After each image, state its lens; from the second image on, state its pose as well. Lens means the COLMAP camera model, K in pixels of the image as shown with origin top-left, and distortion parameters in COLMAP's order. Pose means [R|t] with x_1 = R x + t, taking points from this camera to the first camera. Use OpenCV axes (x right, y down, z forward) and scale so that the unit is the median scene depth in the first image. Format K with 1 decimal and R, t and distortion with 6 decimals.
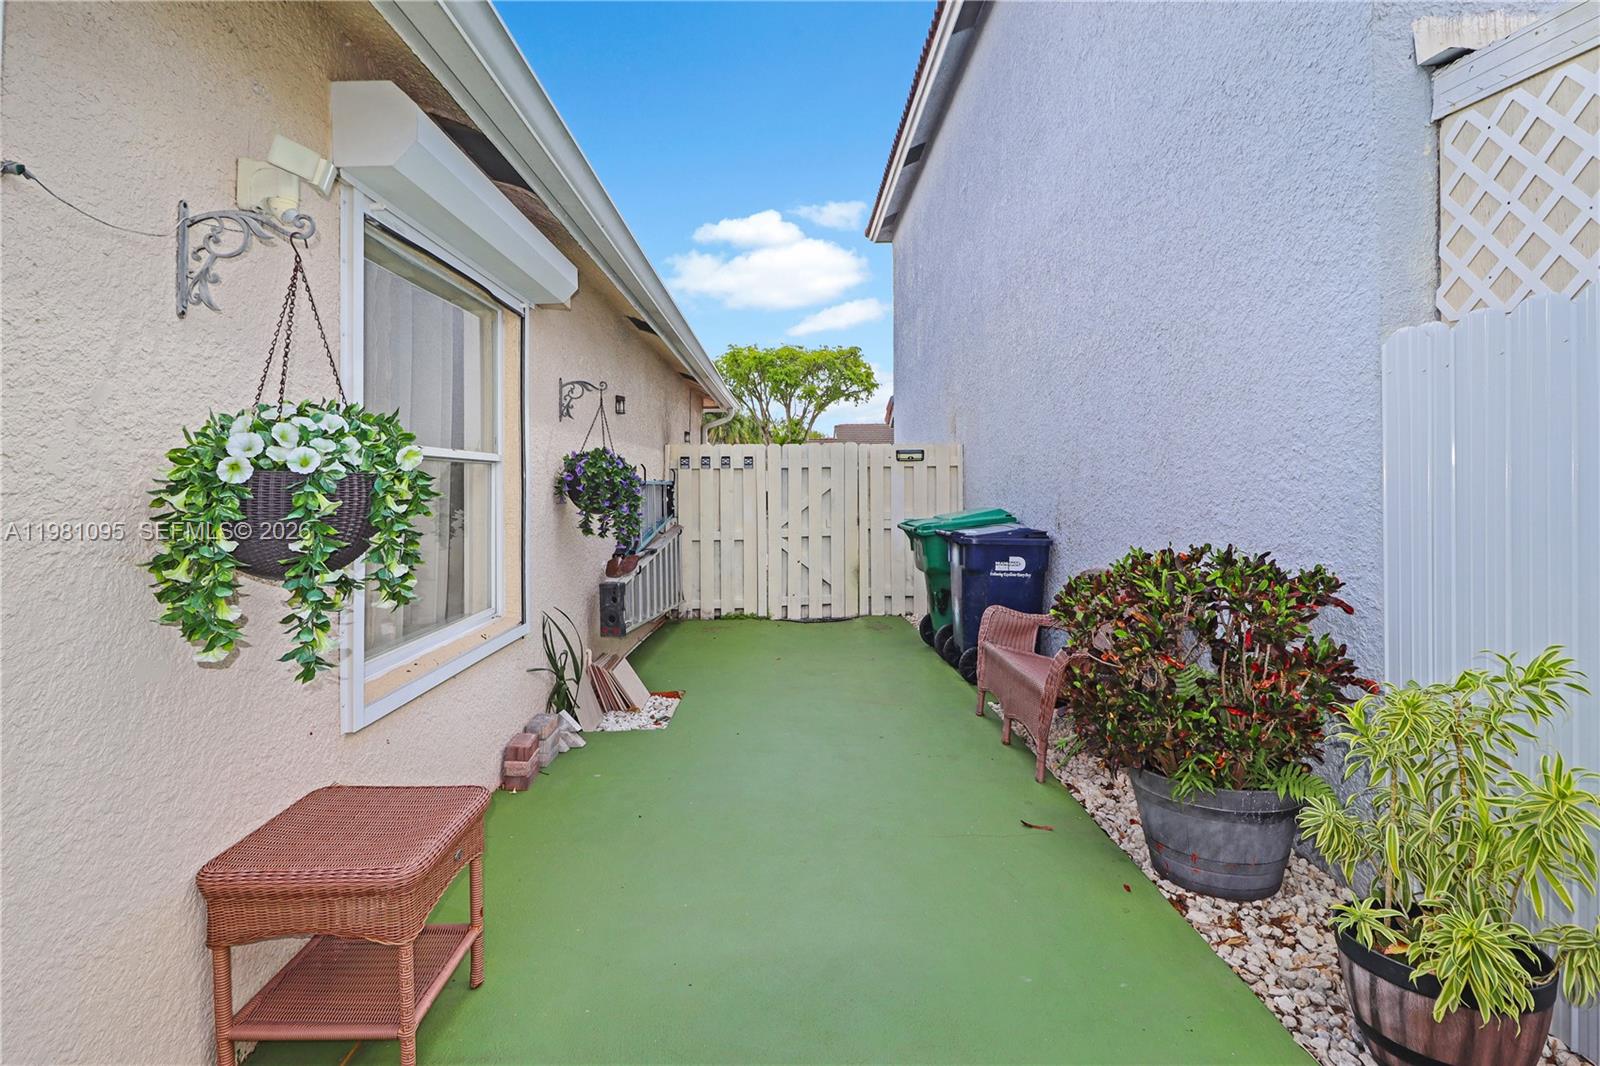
lens RADIAL K [[767.5, 0, 810.9], [0, 767.5, 464.3], [0, 0, 1]] dist [-0.012031, -0.001374]
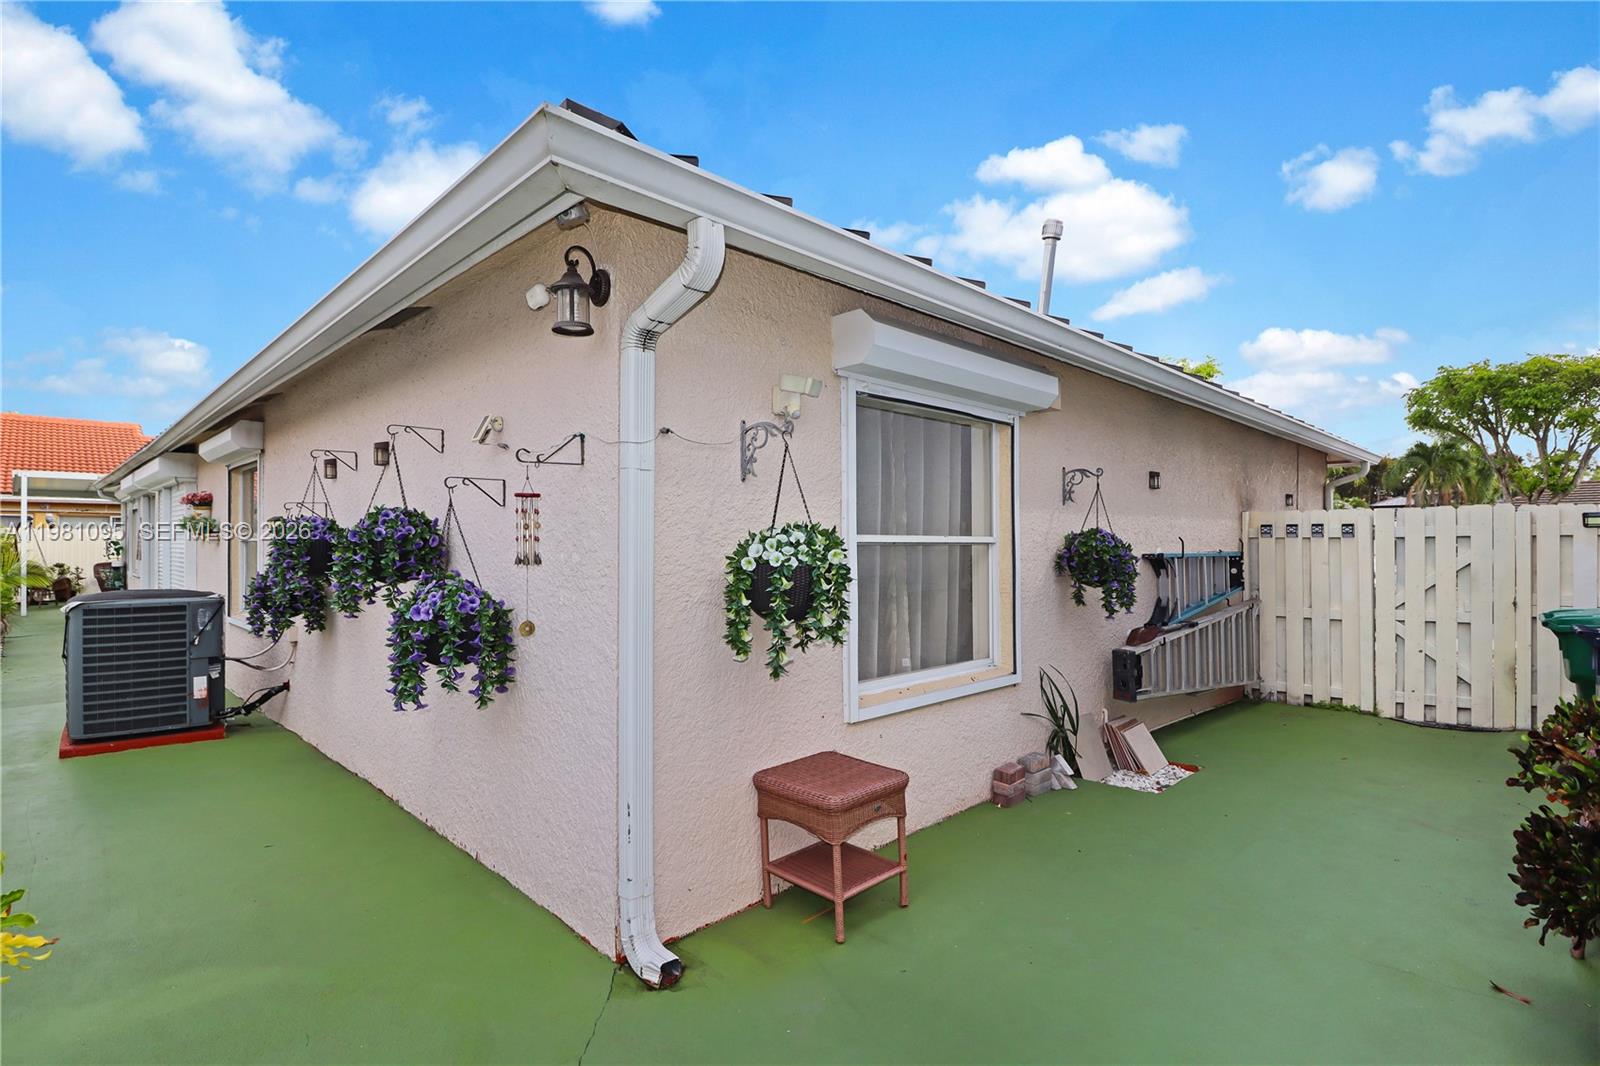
lens RADIAL K [[780.6, 0, 790.2], [0, 780.6, 514.9], [0, 0, 1]] dist [-0.028319, -0.002446]
pose [[0.664201, -0.016952, -0.747362, 0.307747], [0.011792, 0.999856, -0.012200, -0.035369], [0.747461, -0.000710, 0.664305, -0.094239]]
